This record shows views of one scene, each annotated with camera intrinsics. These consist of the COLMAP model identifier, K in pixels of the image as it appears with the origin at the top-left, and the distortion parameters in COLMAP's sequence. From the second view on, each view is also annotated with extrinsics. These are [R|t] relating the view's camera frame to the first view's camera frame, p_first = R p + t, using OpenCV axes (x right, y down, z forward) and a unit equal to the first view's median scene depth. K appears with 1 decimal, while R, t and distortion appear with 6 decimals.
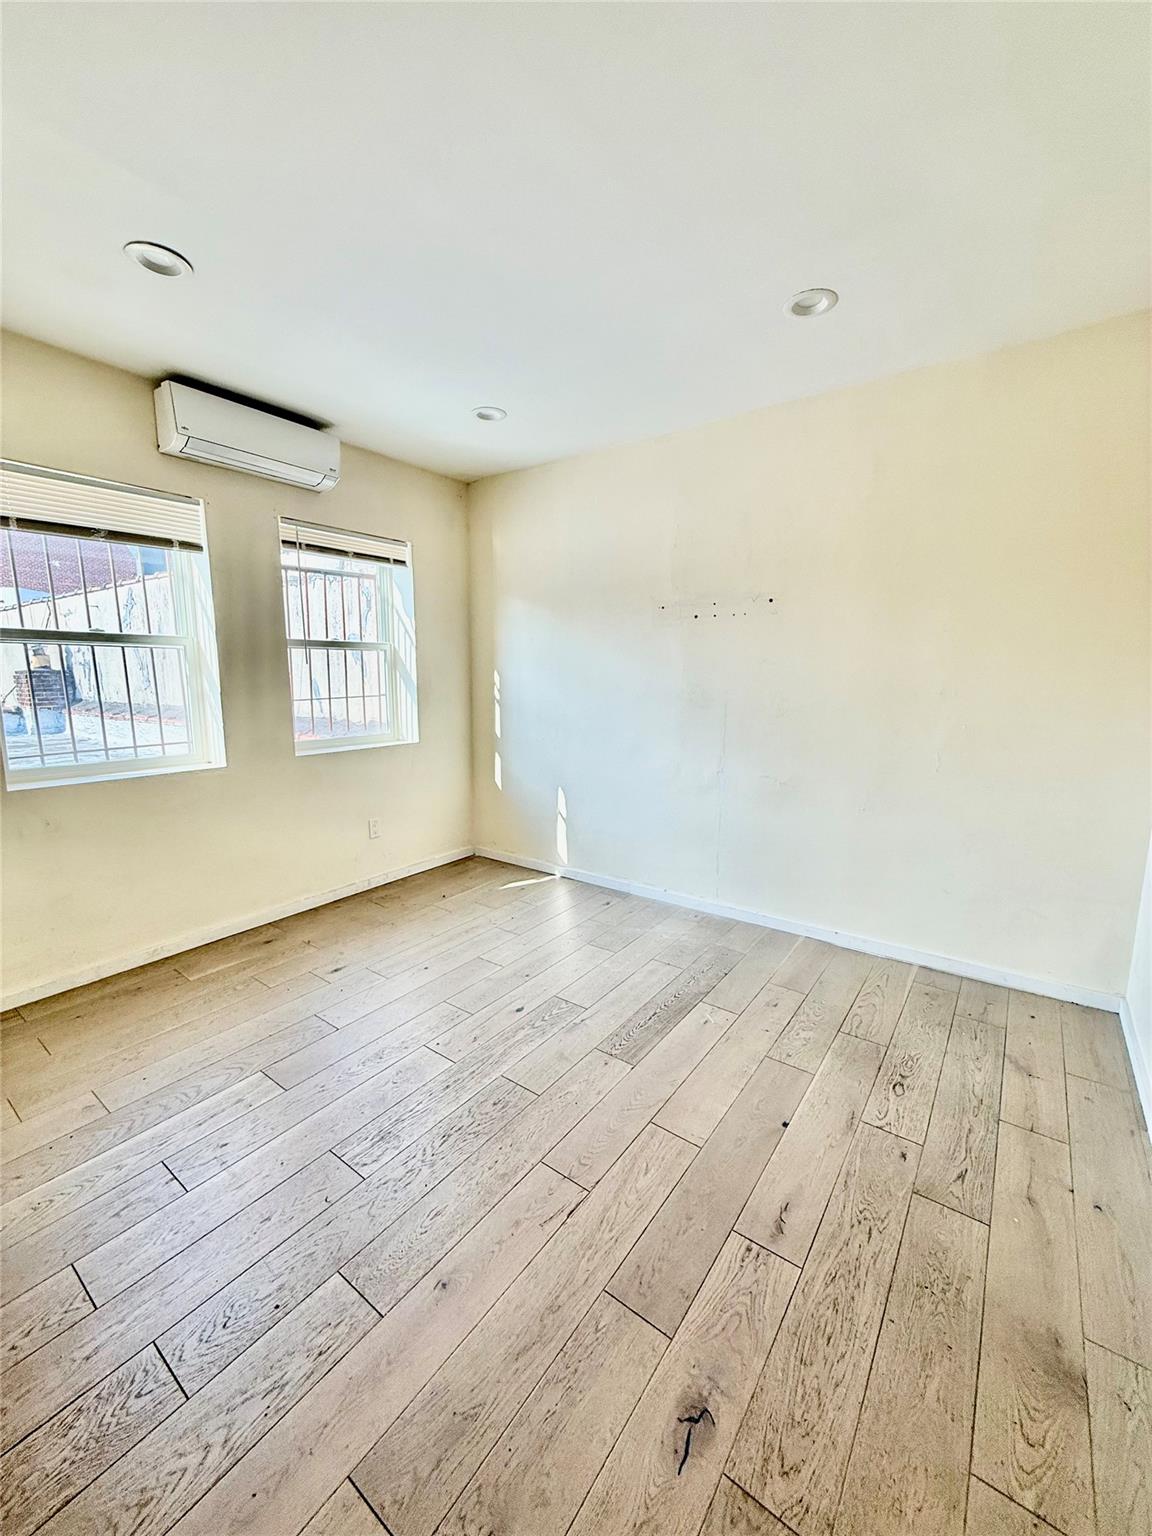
lens RADIAL K [[611.8, 0, 574.2], [0, 611.8, 769.6], [0, 0, 1]] dist [-0.000650, -0.000308]
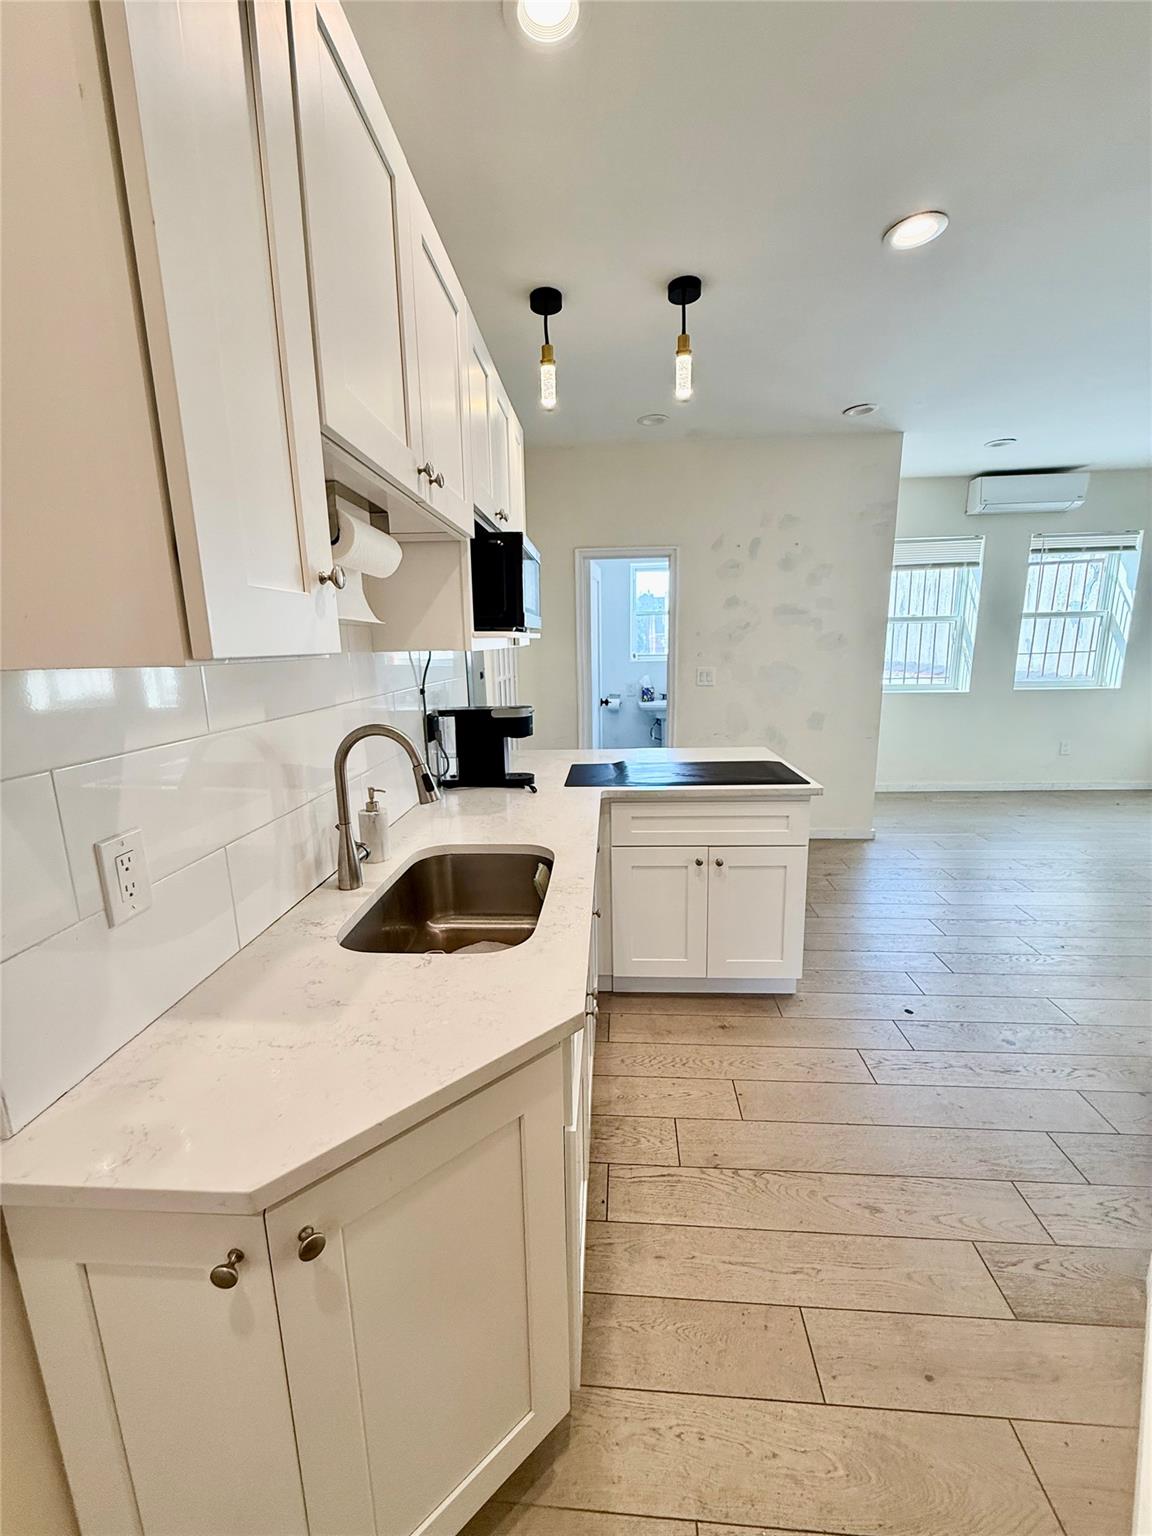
lens RADIAL K [[611.8, 0, 574.2], [0, 611.8, 769.6], [0, 0, 1]] dist [-0.000650, -0.000308]
pose [[0.532041, 0.151634, -0.833030, 0.438249], [-0.113454, 0.987729, 0.107332, 0.221853], [0.839083, 0.037405, 0.542716, -1.231329]]
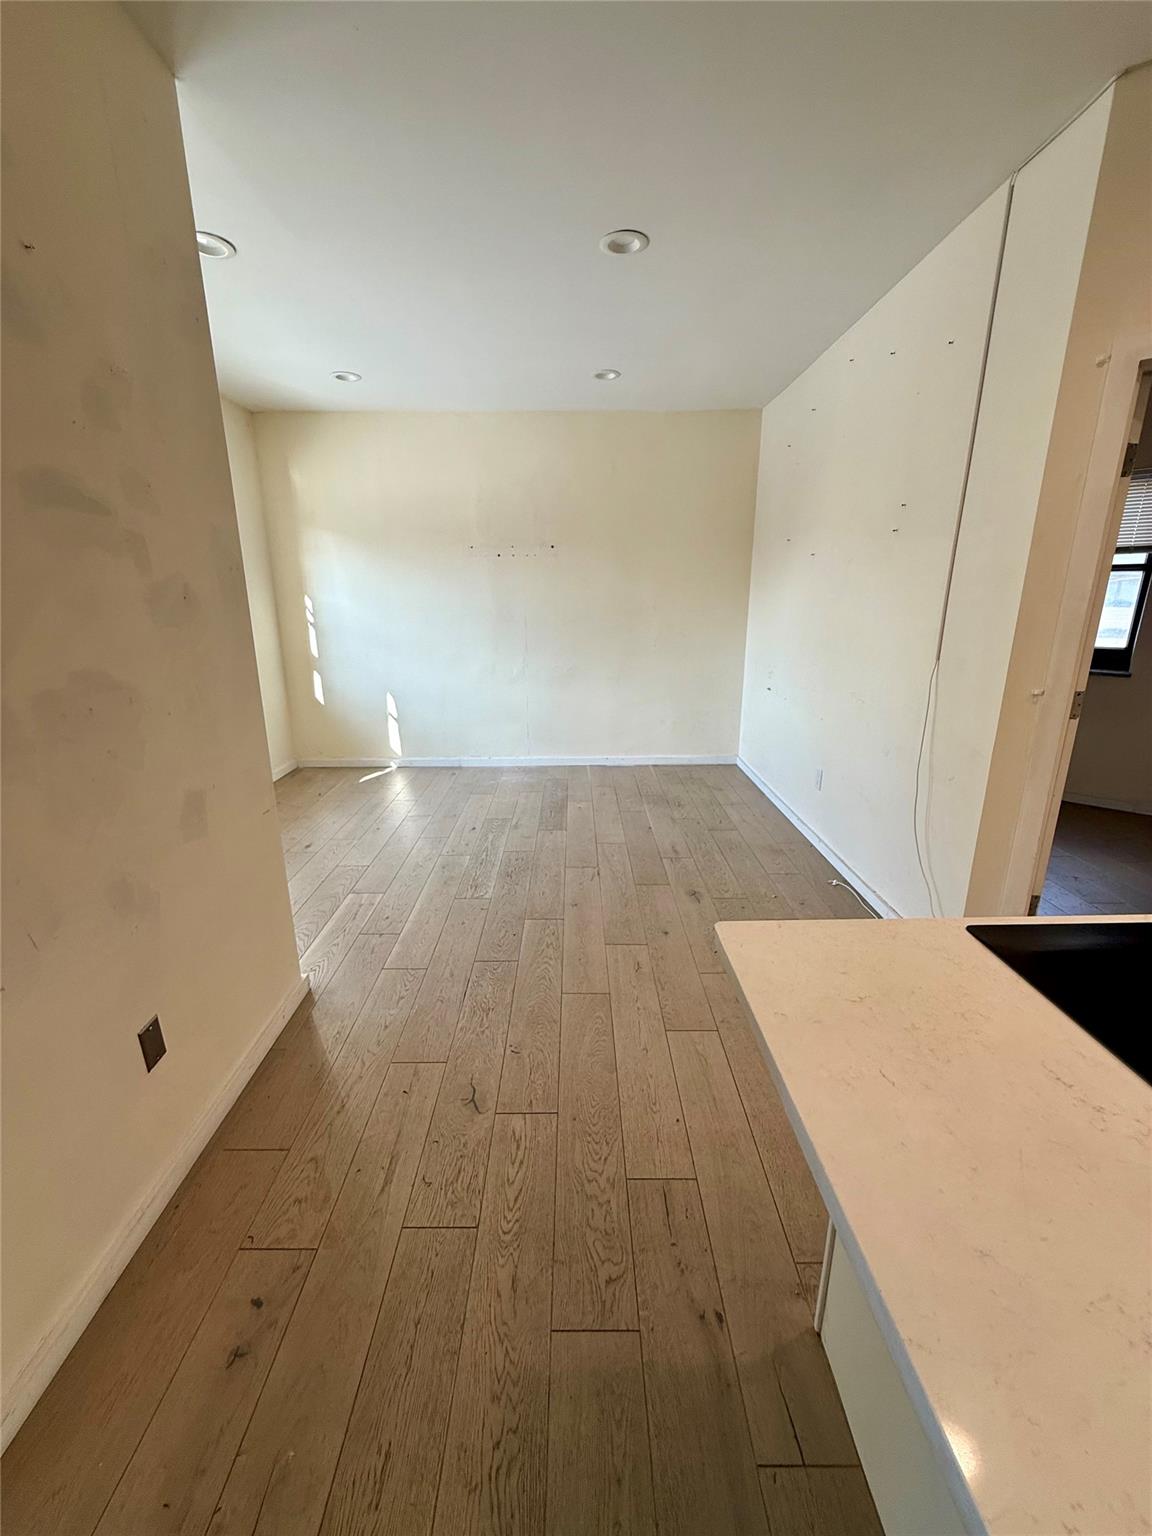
lens RADIAL K [[619.8, 0, 576.0], [0, 619.8, 768.0], [0, 0, 1]] dist [0.002038, 0.000232]
pose [[0.797440, -0.167848, 0.579583, -0.883036], [0.103571, 0.984351, 0.142567, 0.070245], [-0.594443, -0.053661, 0.802345, -0.414569]]
